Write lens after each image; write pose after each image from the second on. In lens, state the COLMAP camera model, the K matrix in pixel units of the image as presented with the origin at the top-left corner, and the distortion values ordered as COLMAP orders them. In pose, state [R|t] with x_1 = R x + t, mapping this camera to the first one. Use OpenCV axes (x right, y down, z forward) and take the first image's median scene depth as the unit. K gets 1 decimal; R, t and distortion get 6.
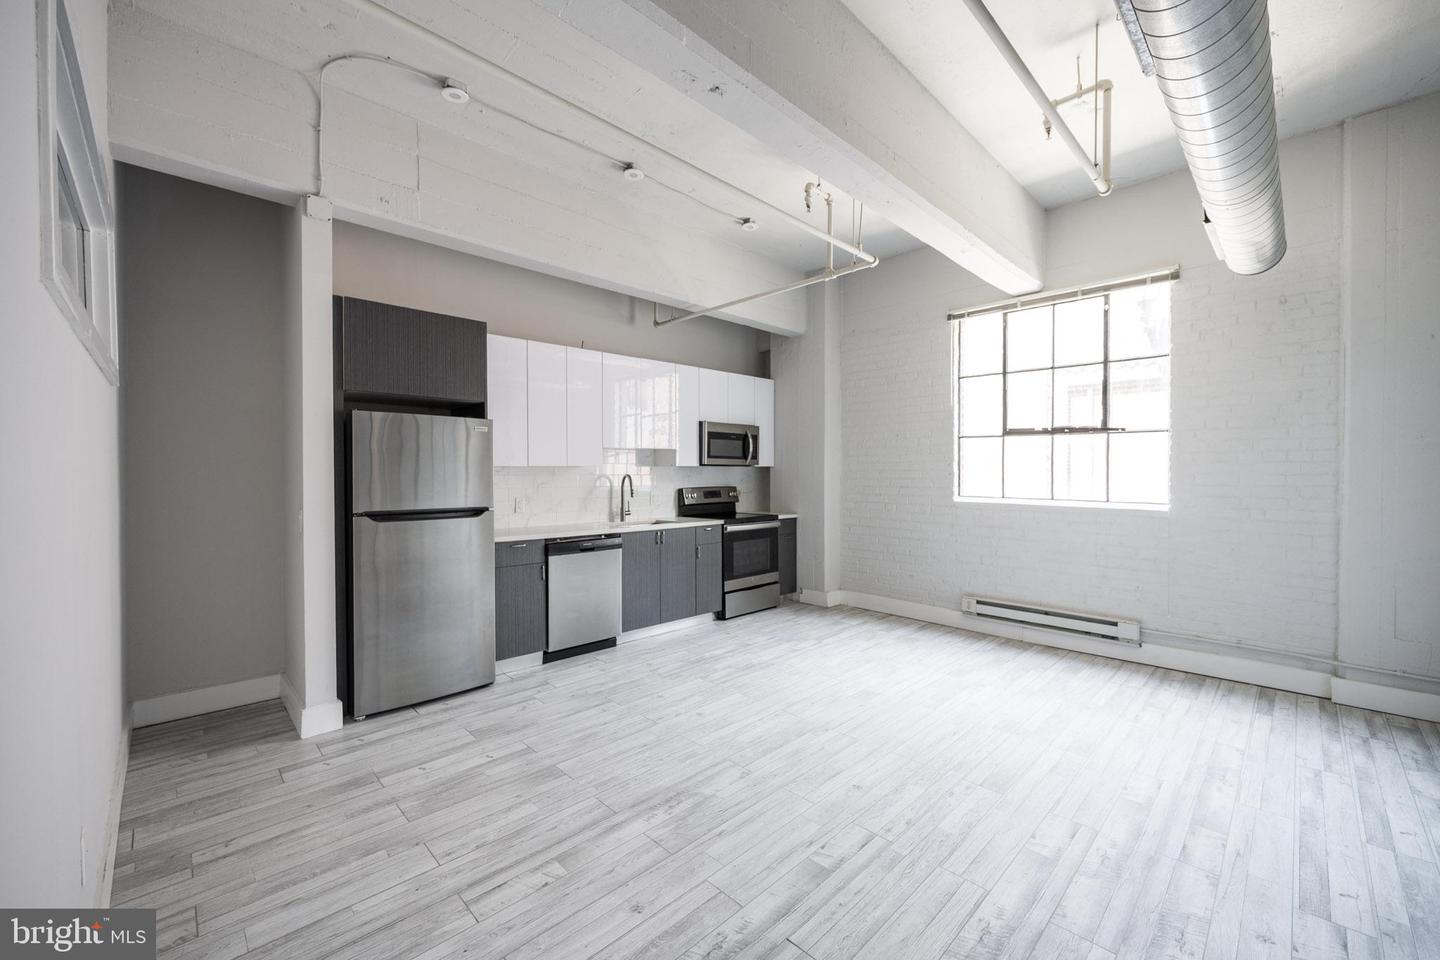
lens RADIAL K [[554.8, 0, 760.8], [0, 554.8, 480.3], [0, 0, 1]] dist [0.001121, 0.000159]
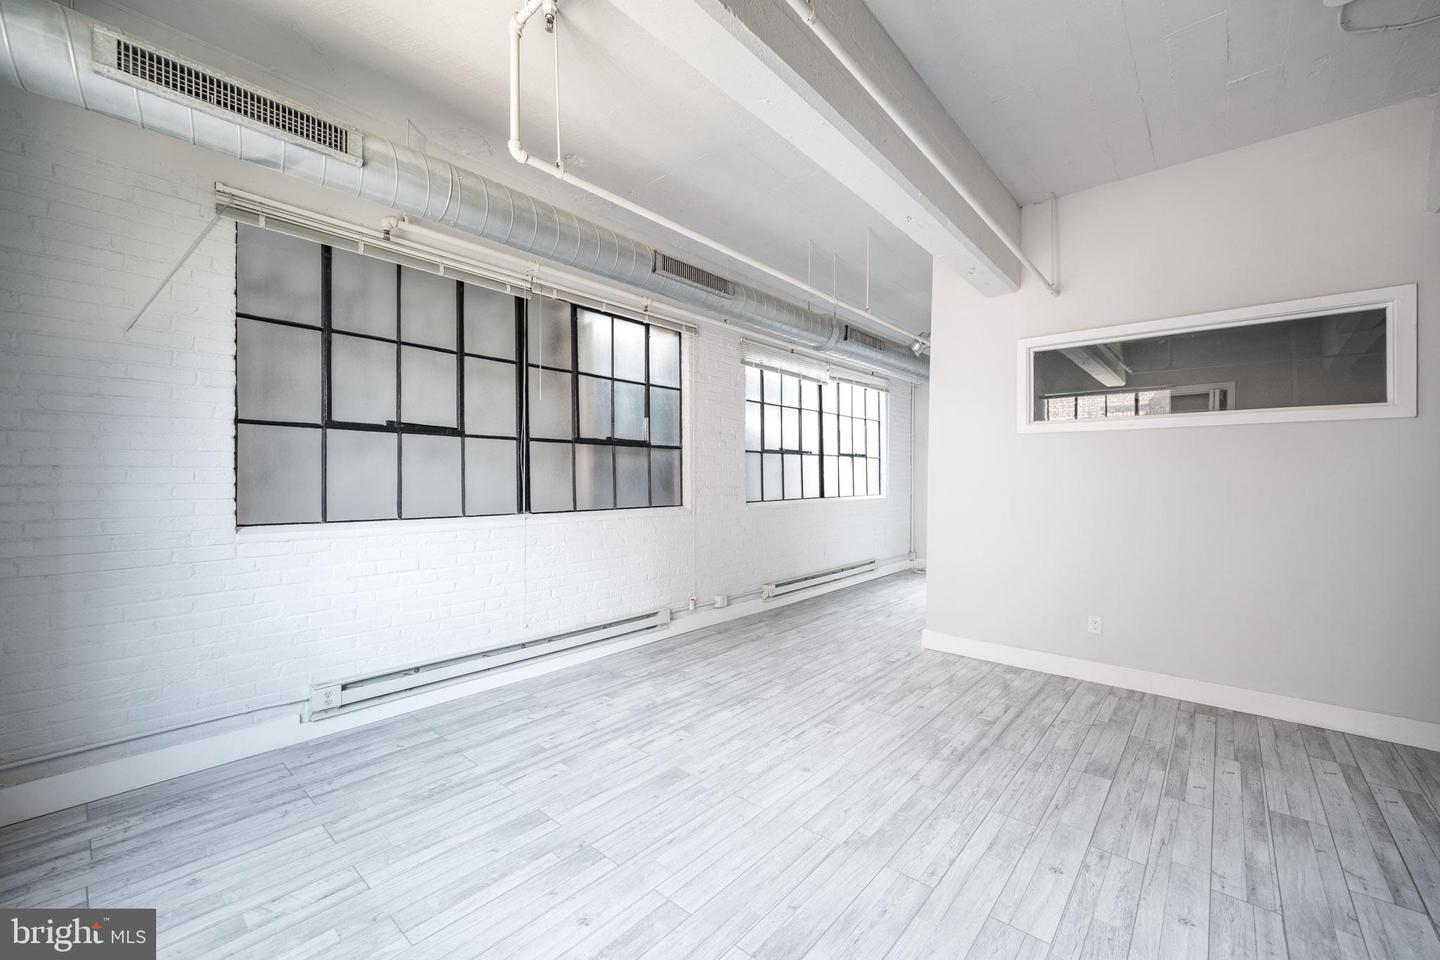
lens RADIAL K [[580.5, 0, 711.2], [0, 580.5, 478.5], [0, 0, 1]] dist [-0.000158, -0.000278]
pose [[-0.999991, -0.004191, 0.000344, 0.241413], [-0.004185, 0.999848, 0.016947, -0.025981], [-0.000415, 0.016945, -0.999856, 1.424284]]
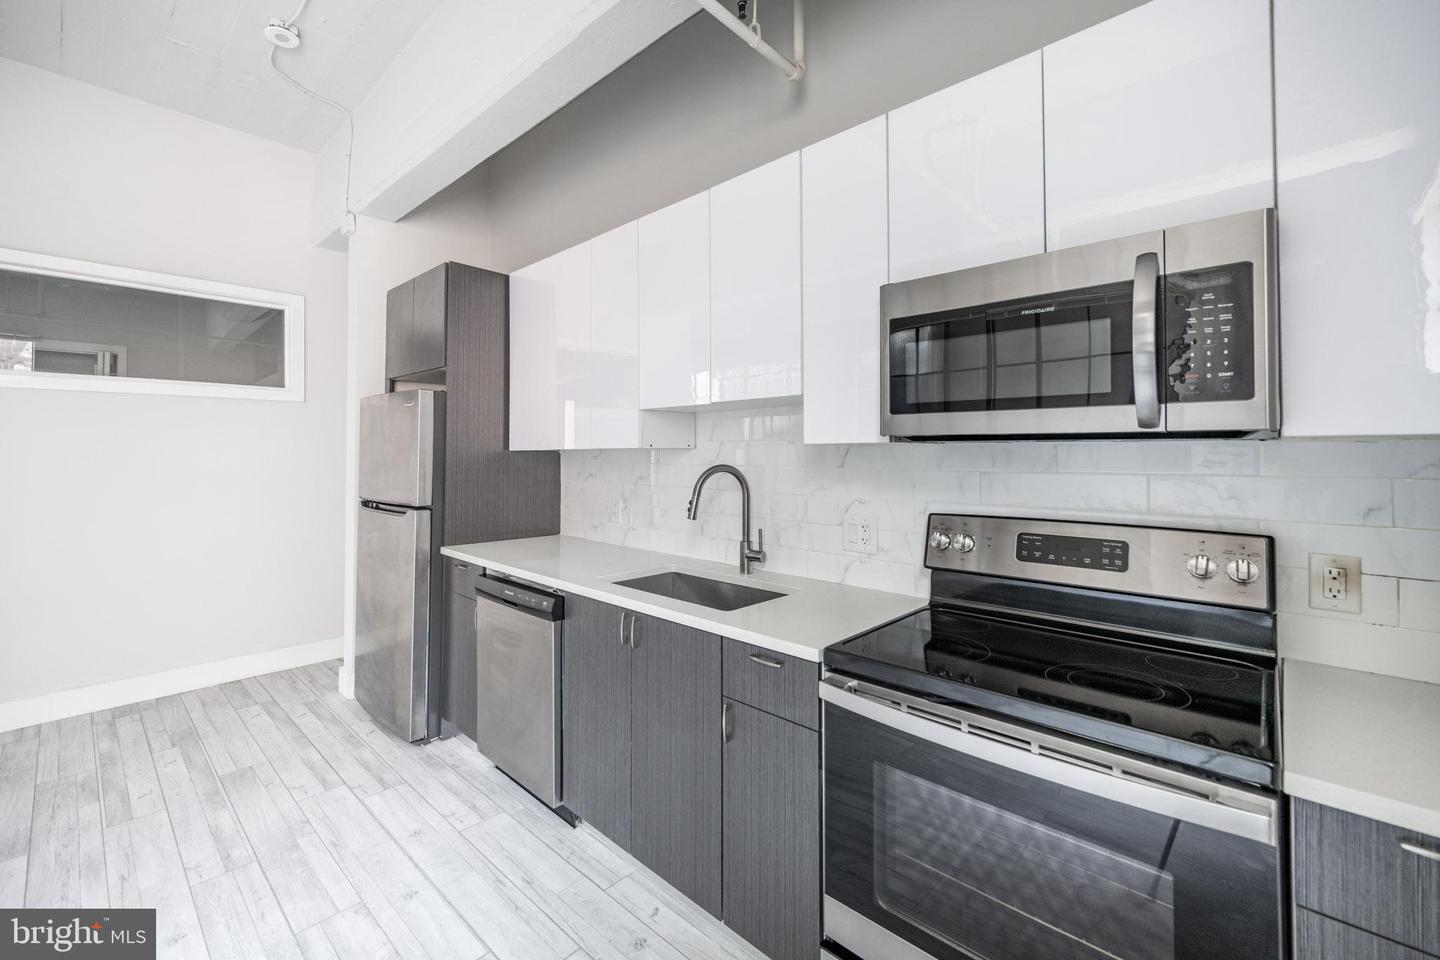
lens RADIAL K [[598.1, 0, 722.2], [0, 598.1, 441.5], [0, 0, 1]] dist [0.001241, 0.000166]
pose [[-0.009691, -0.018305, -0.999785, 0.305615], [-0.016571, 0.999698, -0.018143, -0.027686], [0.999816, 0.016391, -0.009992, 1.358805]]
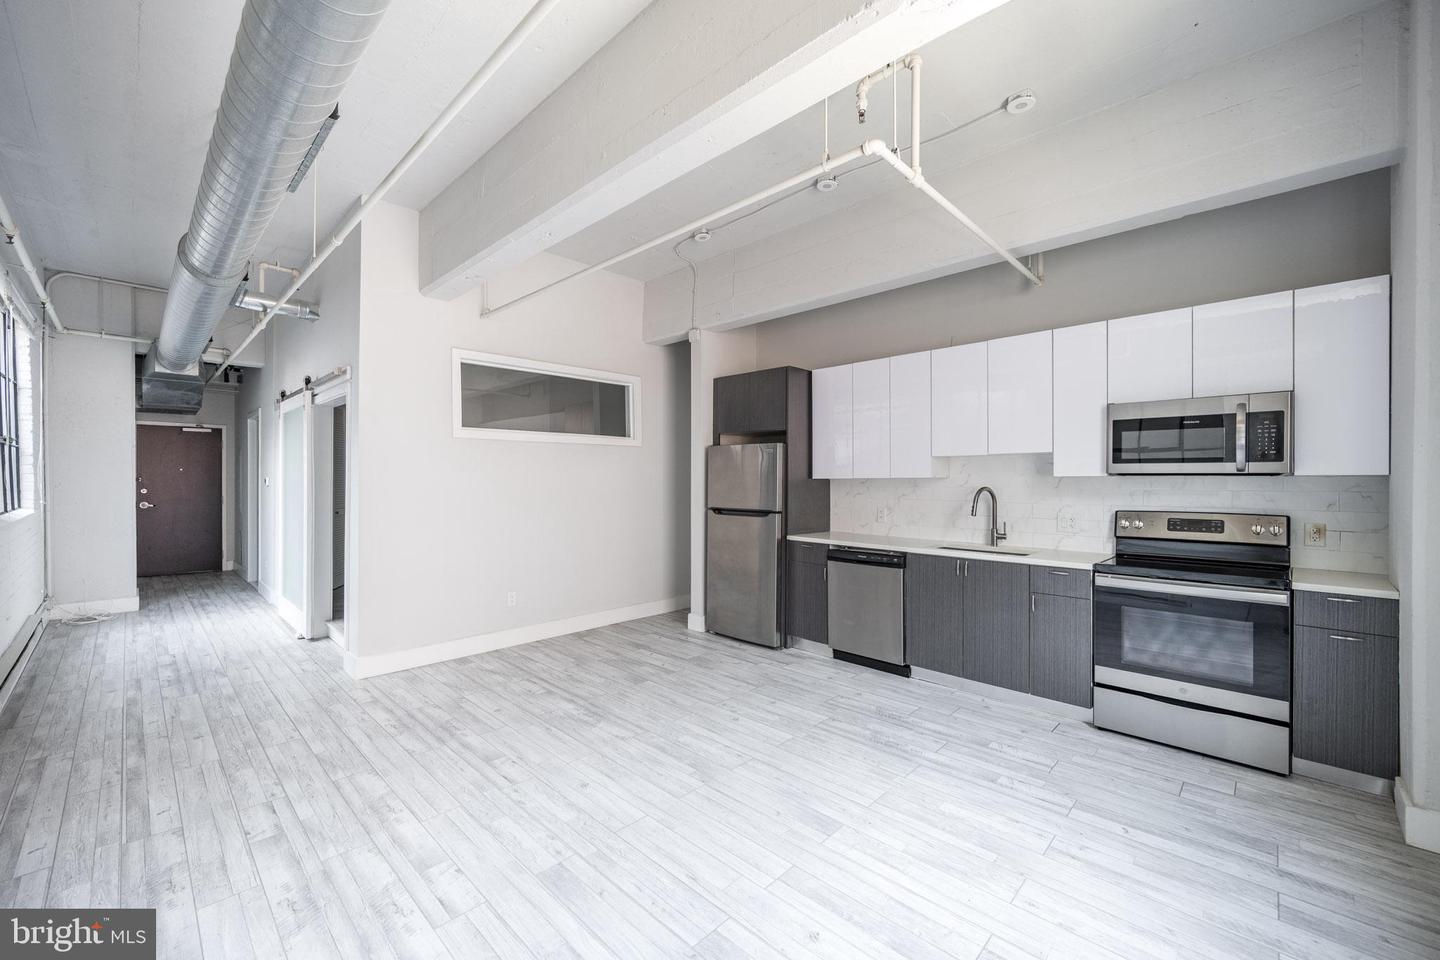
lens RADIAL K [[603.9, 0, 699.8], [0, 603.9, 479.2], [0, 0, 1]] dist [0.000693, 0.000006]
pose [[-0.033885, 0.001951, -0.999424, 0.876855], [-0.016727, 0.999857, 0.002519, -0.023619], [0.999286, 0.016803, -0.033848, 0.833150]]
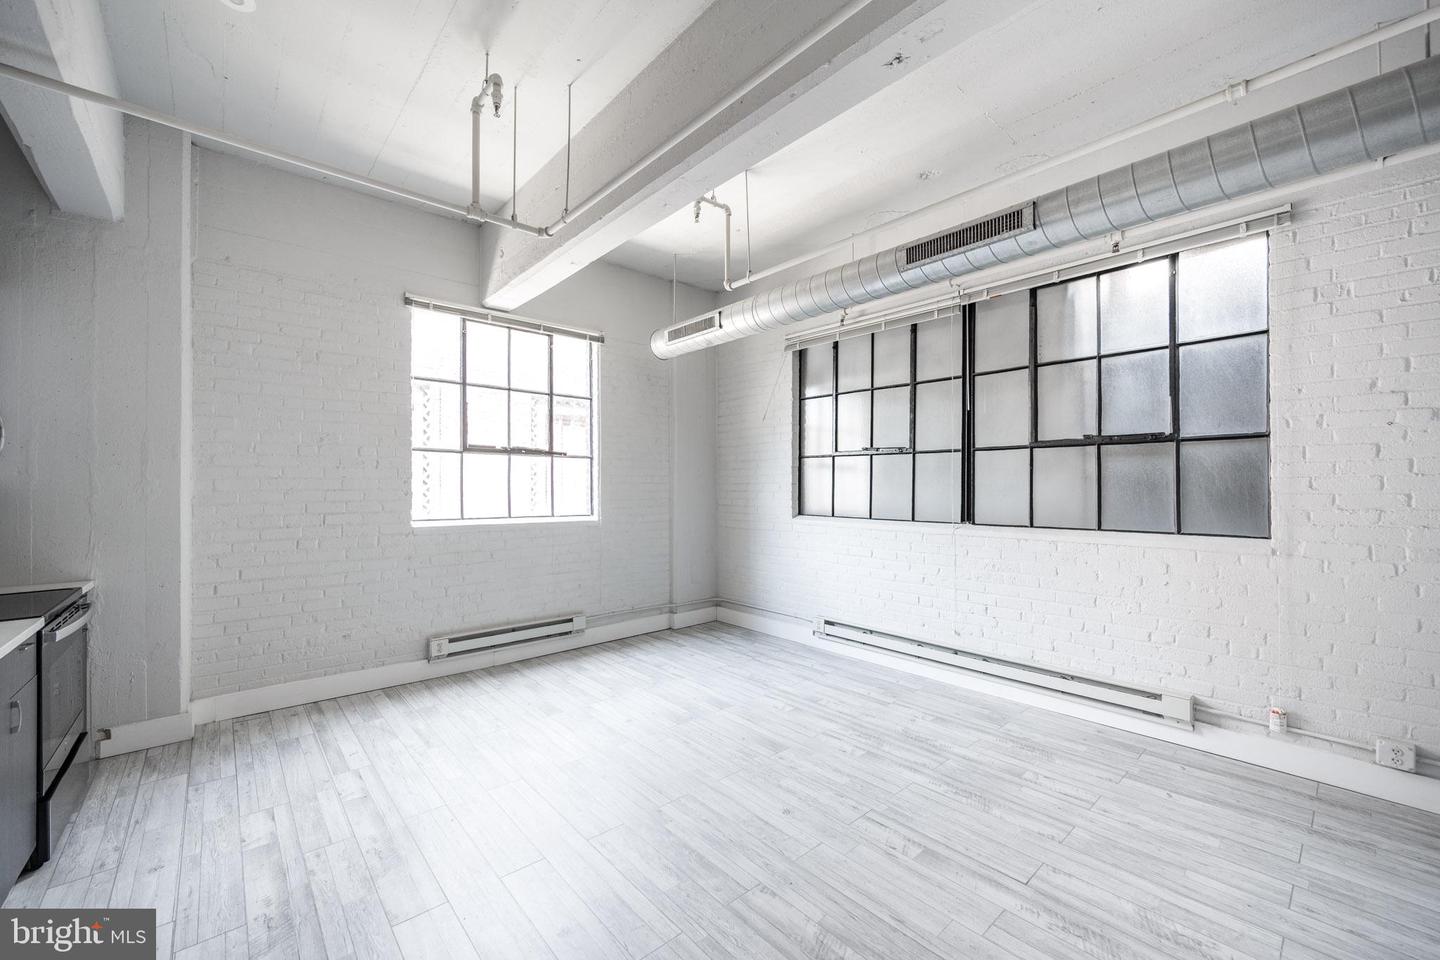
lens RADIAL K [[553.0, 0, 679.0], [0, 553.0, 482.9], [0, 0, 1]] dist [0.001078, 0.000047]
pose [[0.157013, 0.004823, 0.987585, -0.557068], [0.018417, 0.999800, -0.007811, -0.020034], [-0.987425, 0.019415, 0.156893, 0.683348]]
